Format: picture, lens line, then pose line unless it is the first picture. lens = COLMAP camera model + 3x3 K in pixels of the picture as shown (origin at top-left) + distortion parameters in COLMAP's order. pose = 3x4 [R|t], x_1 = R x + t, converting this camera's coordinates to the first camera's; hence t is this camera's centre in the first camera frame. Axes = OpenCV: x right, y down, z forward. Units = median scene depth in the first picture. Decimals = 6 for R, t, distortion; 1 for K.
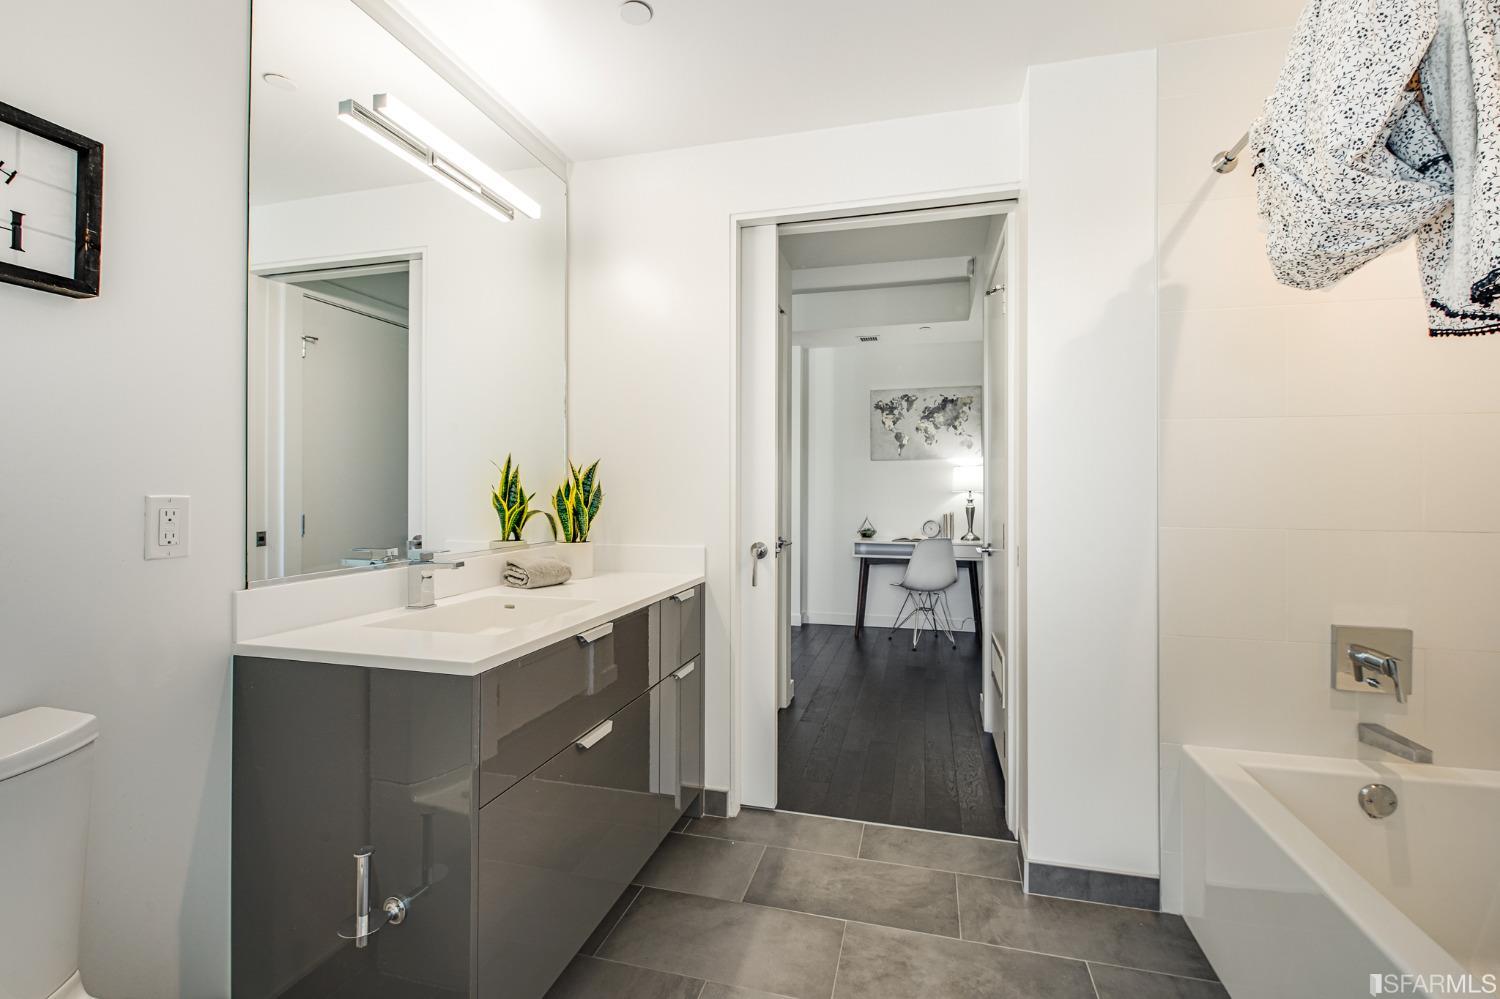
lens RADIAL K [[658.5, 0, 758.7], [0, 658.5, 485.4], [0, 0, 1]] dist [-0.008738, -0.002697]
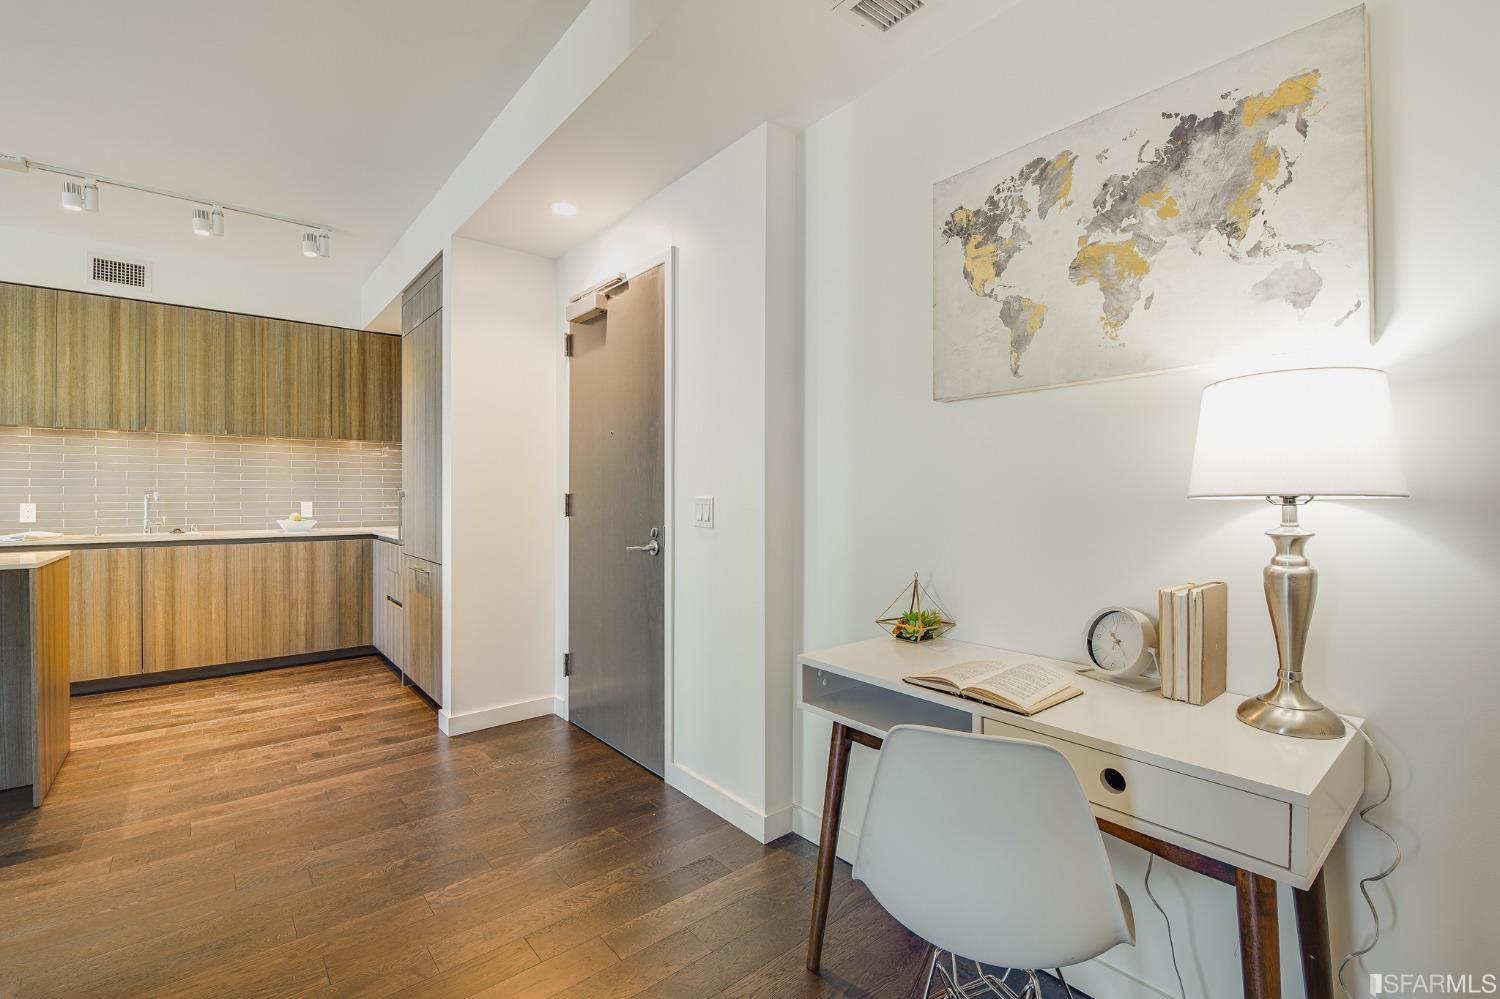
lens RADIAL K [[658.5, 0, 778.9], [0, 658.5, 503.5], [0, 0, 1]] dist [-0.008738, -0.002697]
pose [[0.827411, 0.000553, -0.561596, 0.293458], [0.008554, 0.999871, 0.013587, 0.006399], [0.561532, -0.016047, 0.827300, 0.705405]]
